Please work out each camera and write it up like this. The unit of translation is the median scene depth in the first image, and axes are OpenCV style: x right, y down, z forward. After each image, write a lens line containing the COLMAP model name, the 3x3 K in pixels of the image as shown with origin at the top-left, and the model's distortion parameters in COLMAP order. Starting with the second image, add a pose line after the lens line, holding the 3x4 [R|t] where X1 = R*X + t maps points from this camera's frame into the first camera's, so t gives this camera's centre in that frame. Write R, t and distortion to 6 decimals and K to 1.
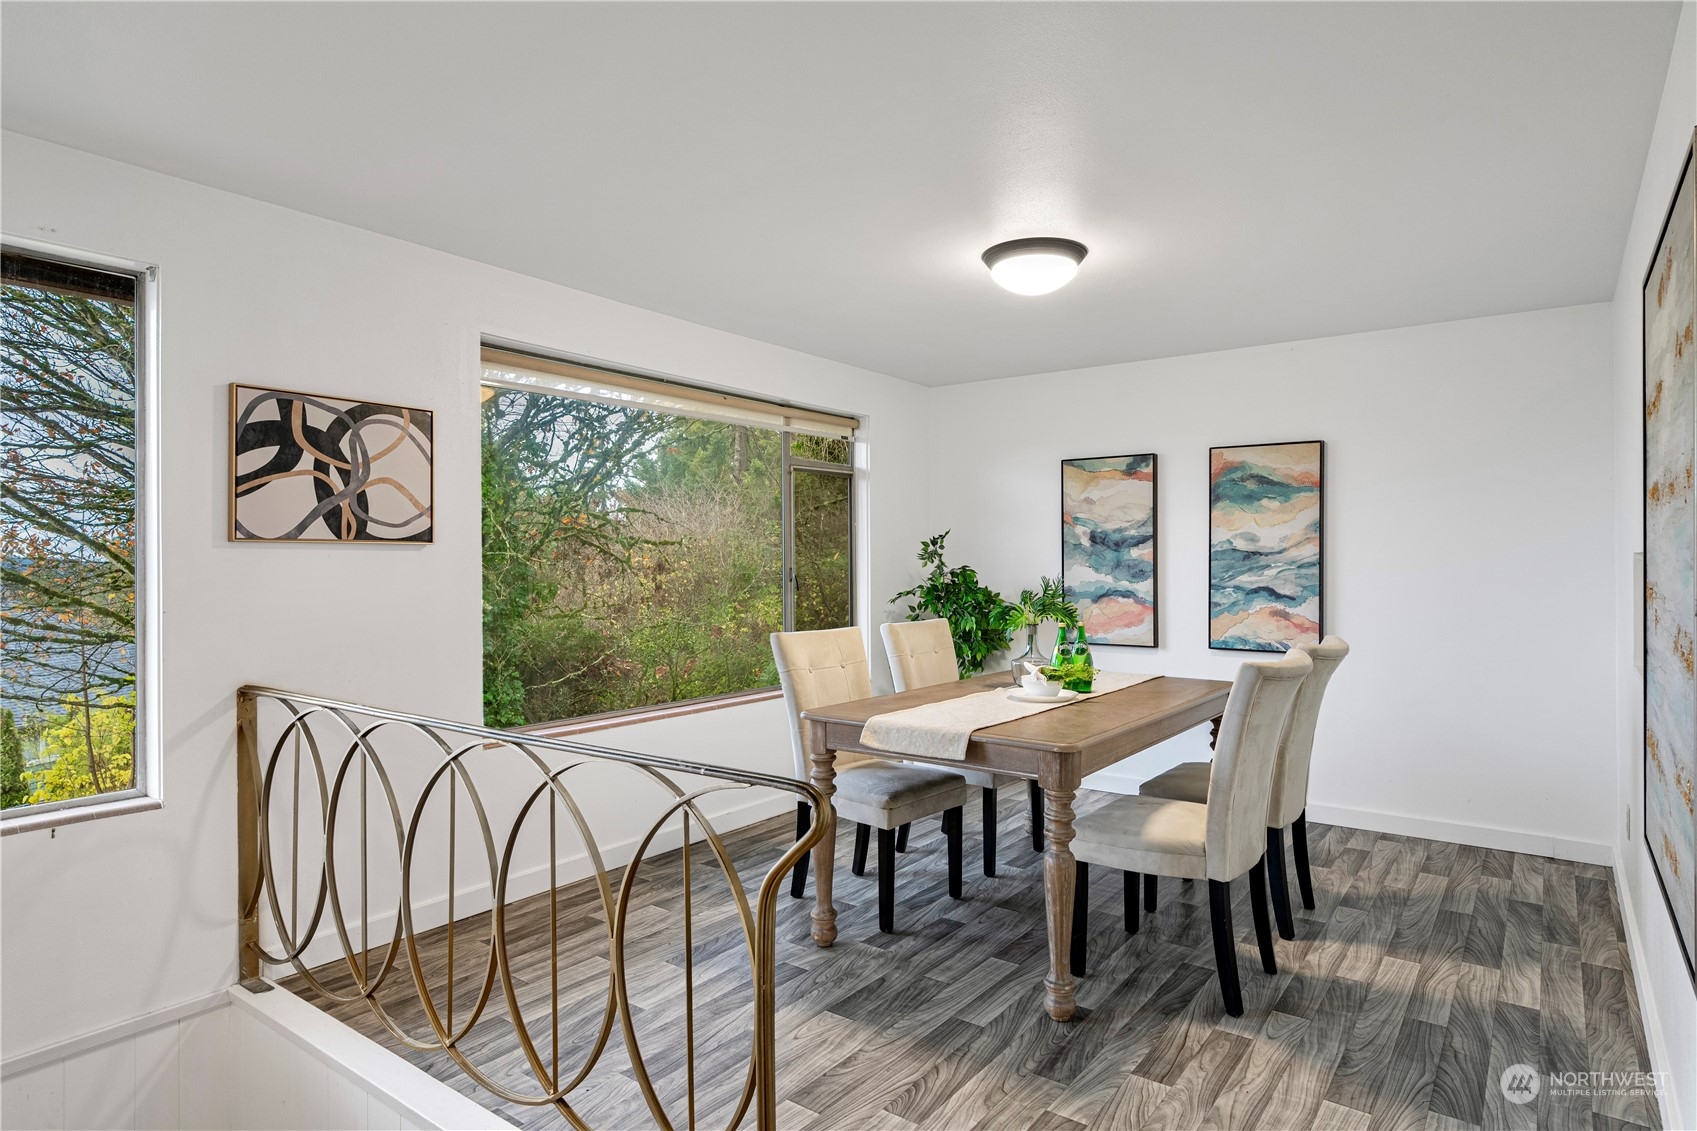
lens RADIAL K [[954.8, 0, 848.5], [0, 954.8, 565.5], [0, 0, 1]] dist [-0.000245, 0.000782]
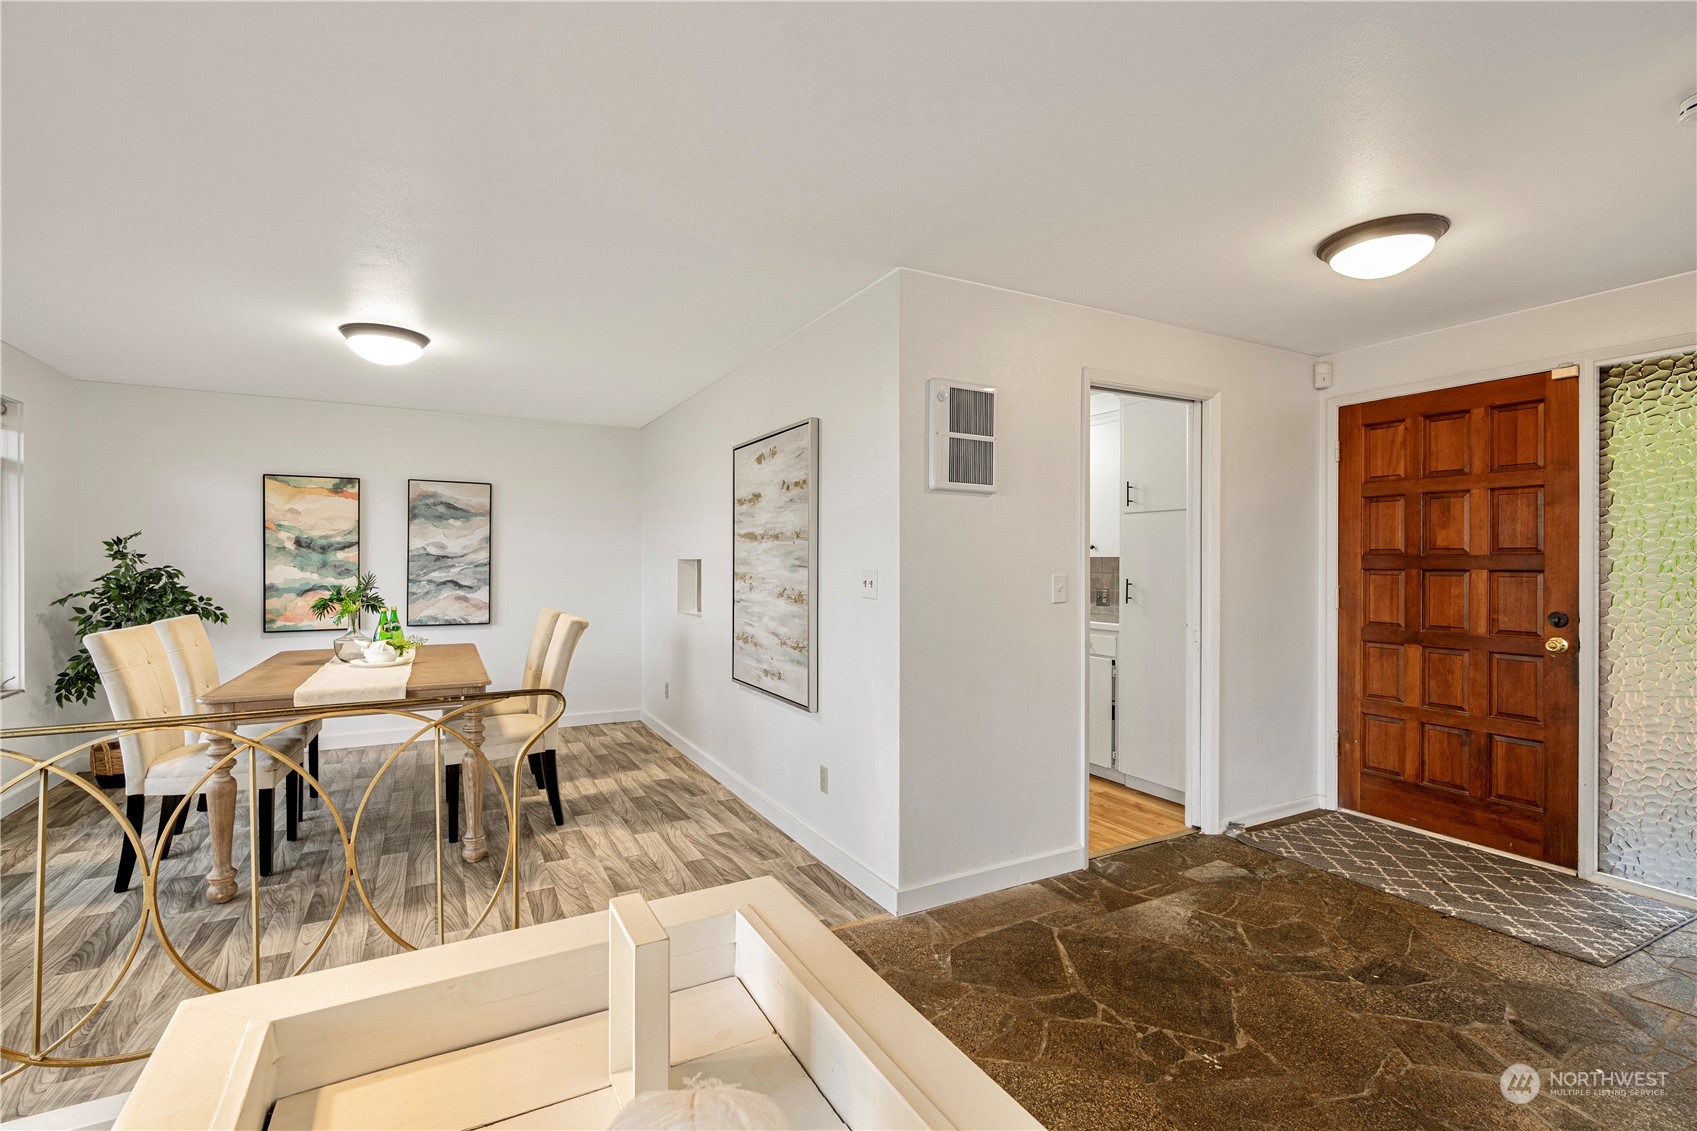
lens RADIAL K [[761.2, 0, 848.5], [0, 761.2, 565.5], [0, 0, 1]] dist [-0.000103, 0.000041]
pose [[0.424449, -0.000374, 0.905452, -0.363070], [0.001084, 0.999999, -0.000095, 0.001075], [-0.905451, 0.001021, 0.424449, -0.034945]]
